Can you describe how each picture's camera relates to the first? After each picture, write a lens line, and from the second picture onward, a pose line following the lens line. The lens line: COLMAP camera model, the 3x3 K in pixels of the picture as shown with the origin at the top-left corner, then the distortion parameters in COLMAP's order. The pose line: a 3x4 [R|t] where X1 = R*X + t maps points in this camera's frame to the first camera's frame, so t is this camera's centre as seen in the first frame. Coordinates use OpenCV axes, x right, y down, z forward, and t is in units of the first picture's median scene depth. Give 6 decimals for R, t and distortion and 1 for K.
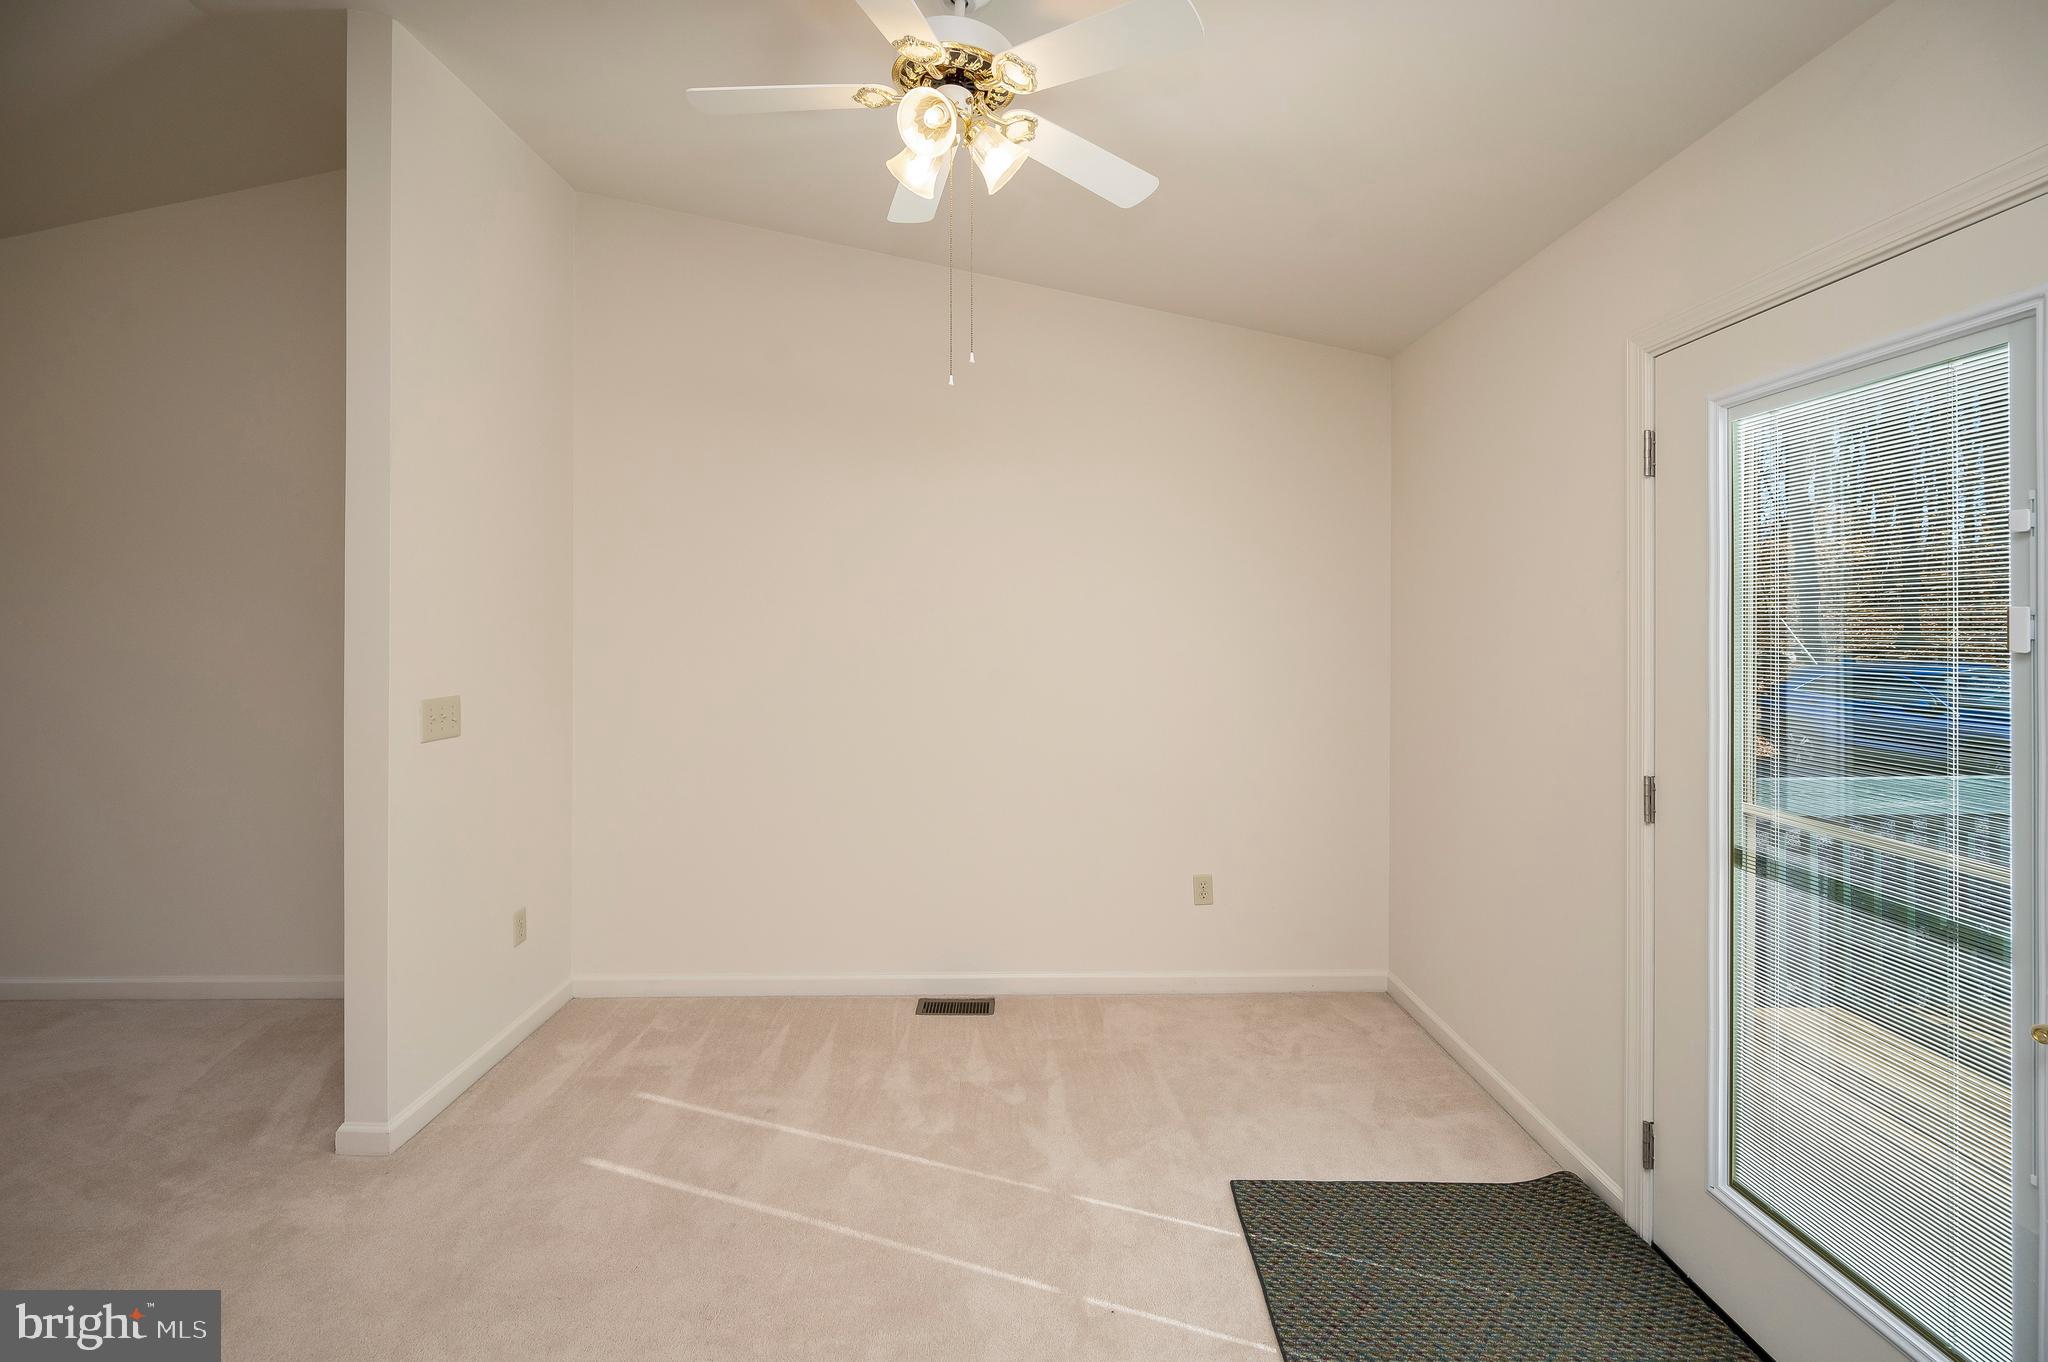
lens RADIAL K [[847.8, 0, 1031.9], [0, 847.8, 629.3], [0, 0, 1]] dist [-0.001764, -0.000164]
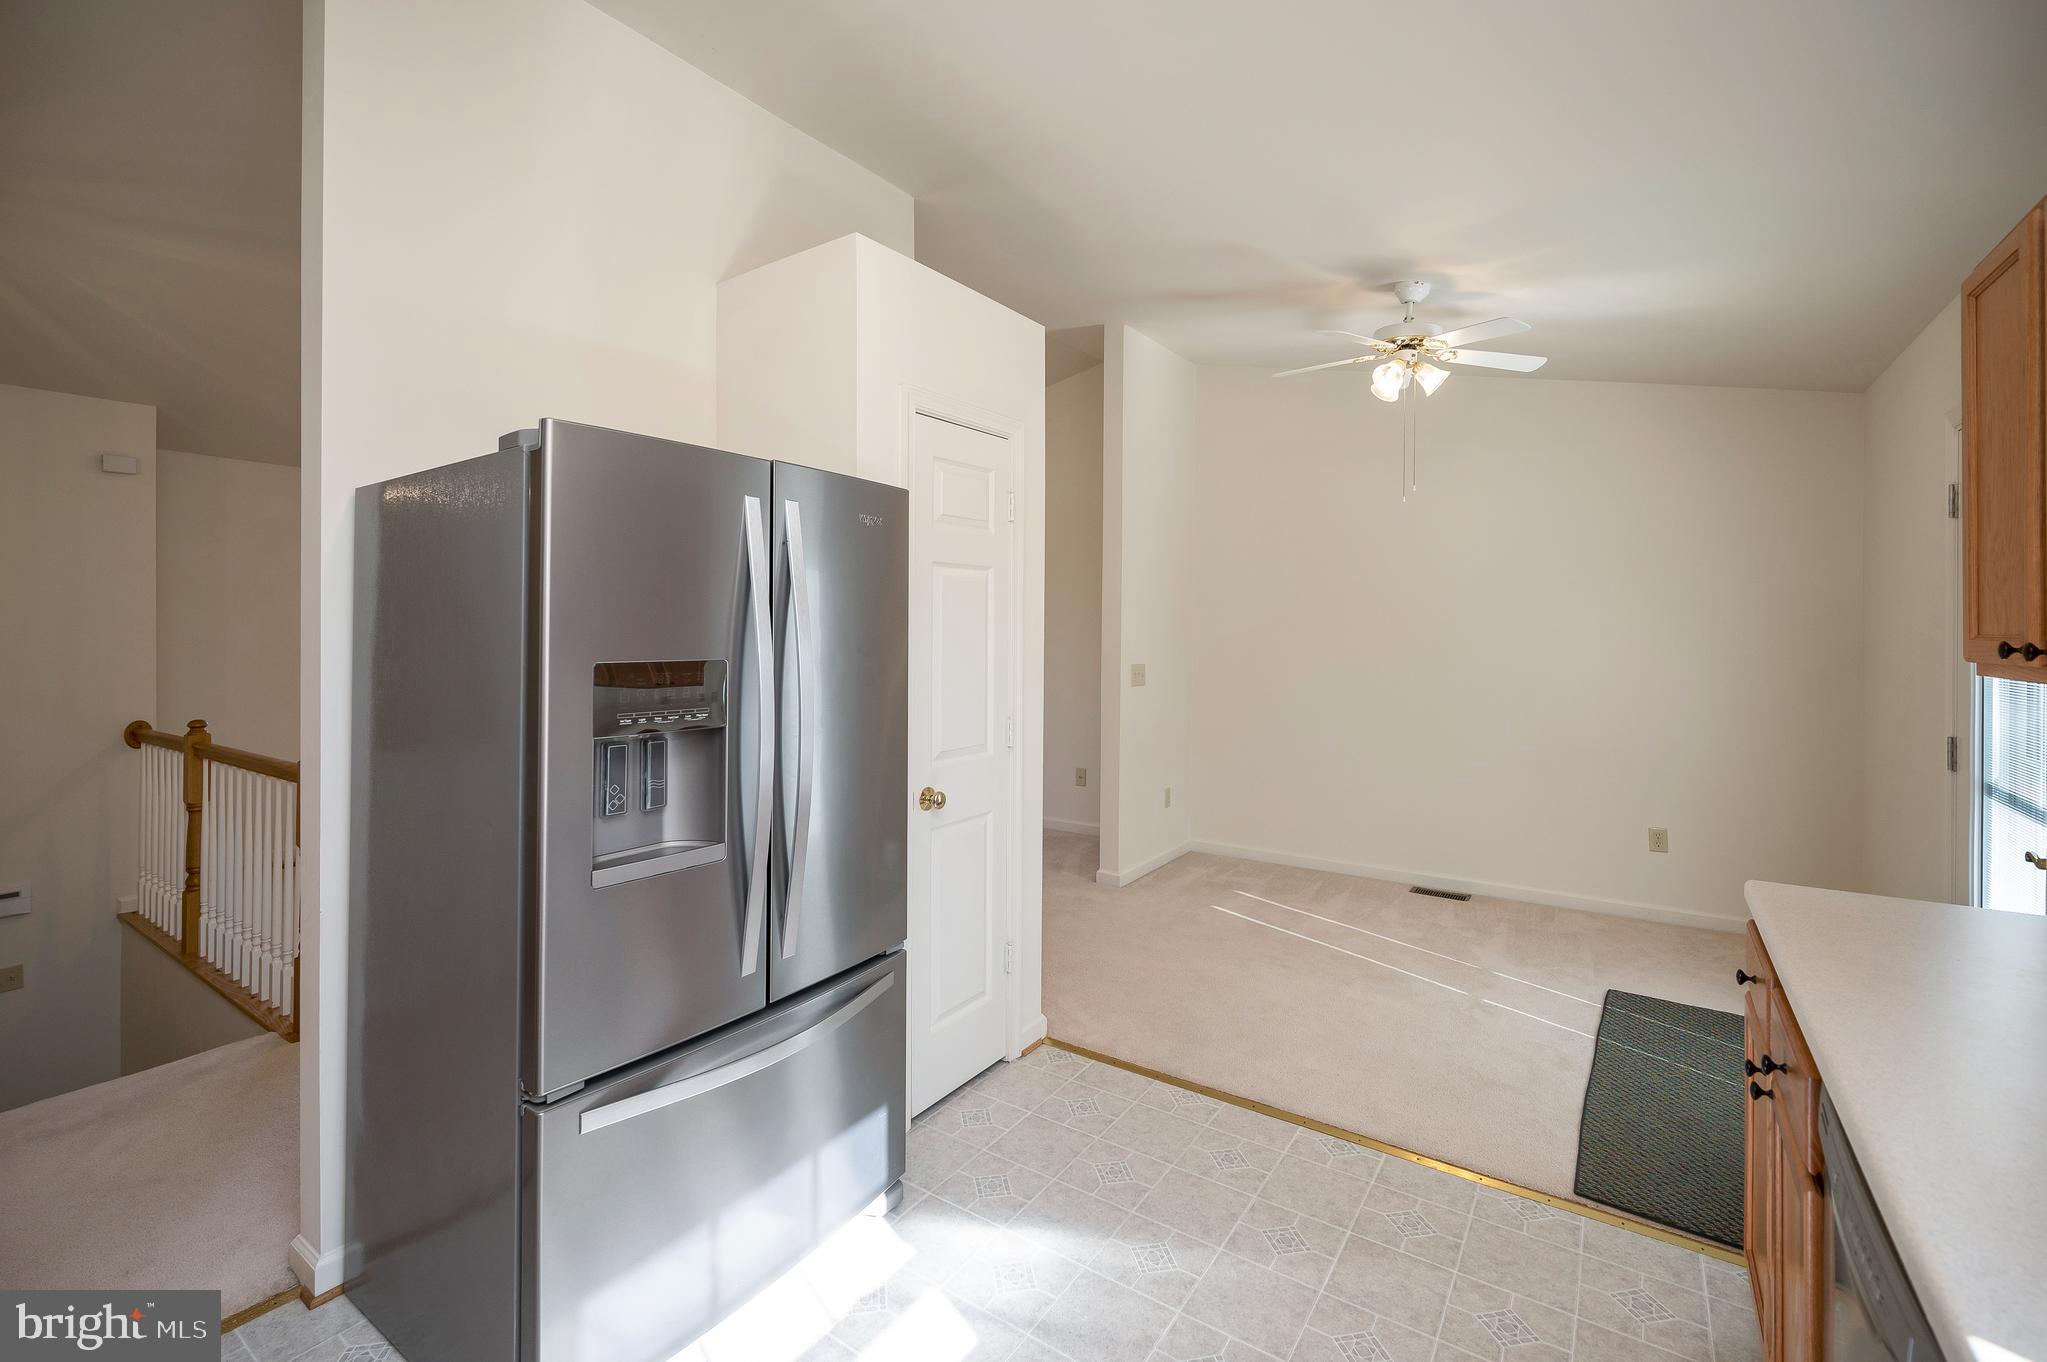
lens RADIAL K [[884.4, 0, 1026.6], [0, 884.4, 632.2], [0, 0, 1]] dist [-0.002148, -0.000526]
pose [[0.815651, 0.004444, -0.578527, 0.280001], [-0.009096, 0.999945, -0.005142, 0.024753], [0.578472, 0.009456, 0.815647, -0.861521]]
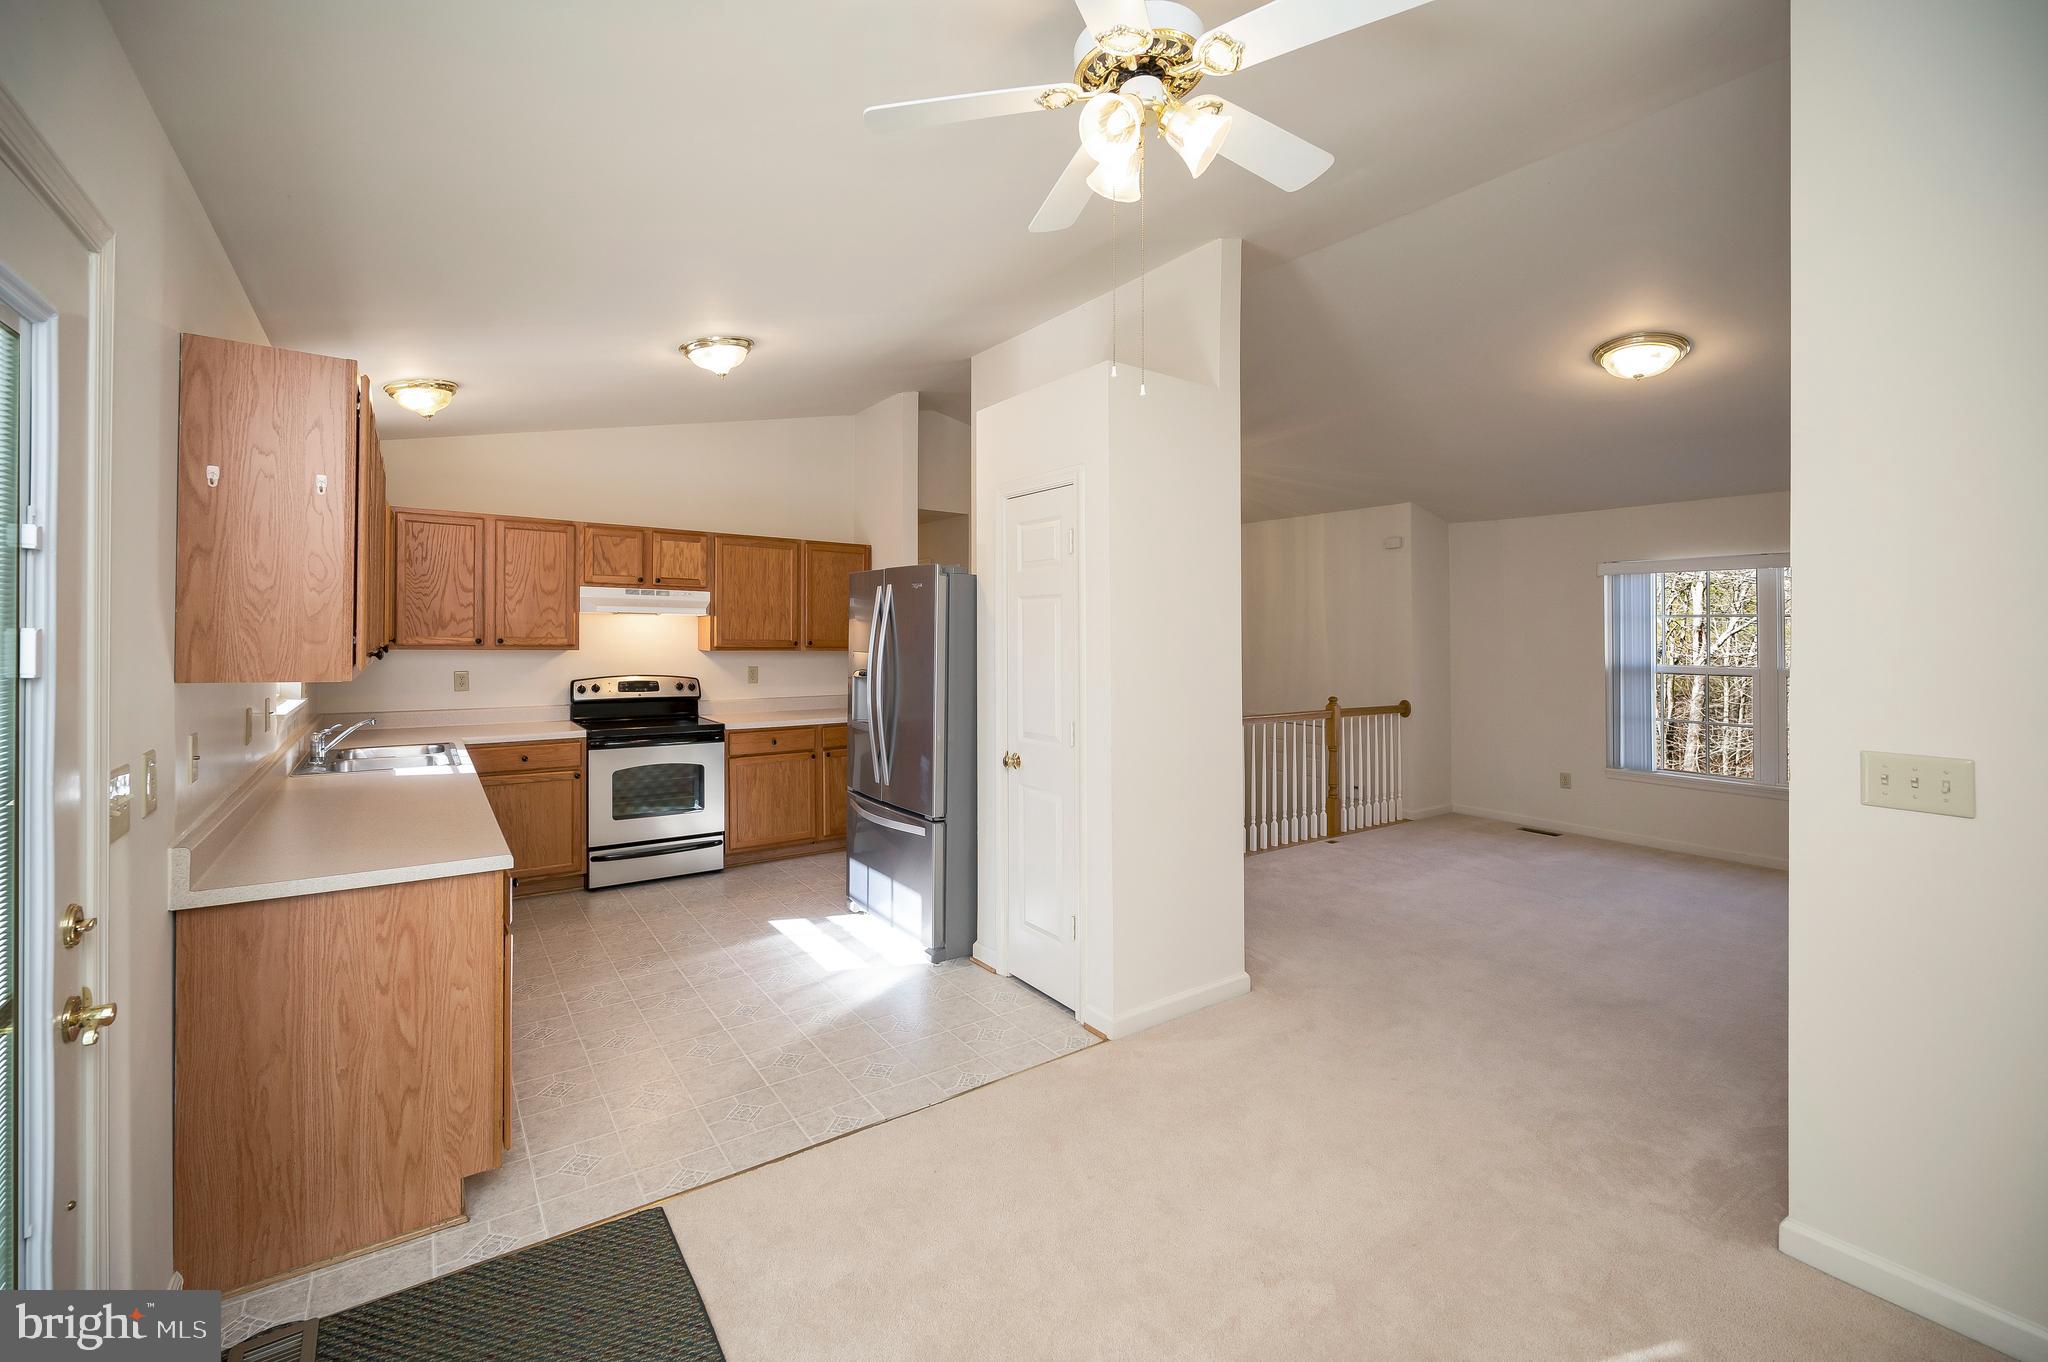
lens RADIAL K [[827.4, 0, 978.9], [0, 827.4, 671.0], [0, 0, 1]] dist [-0.000571, -0.000008]
pose [[-0.838456, 0.018996, -0.544638, 0.404977], [-0.013352, 0.998376, 0.055376, -0.019744], [0.544805, 0.053702, -0.836841, 1.205151]]
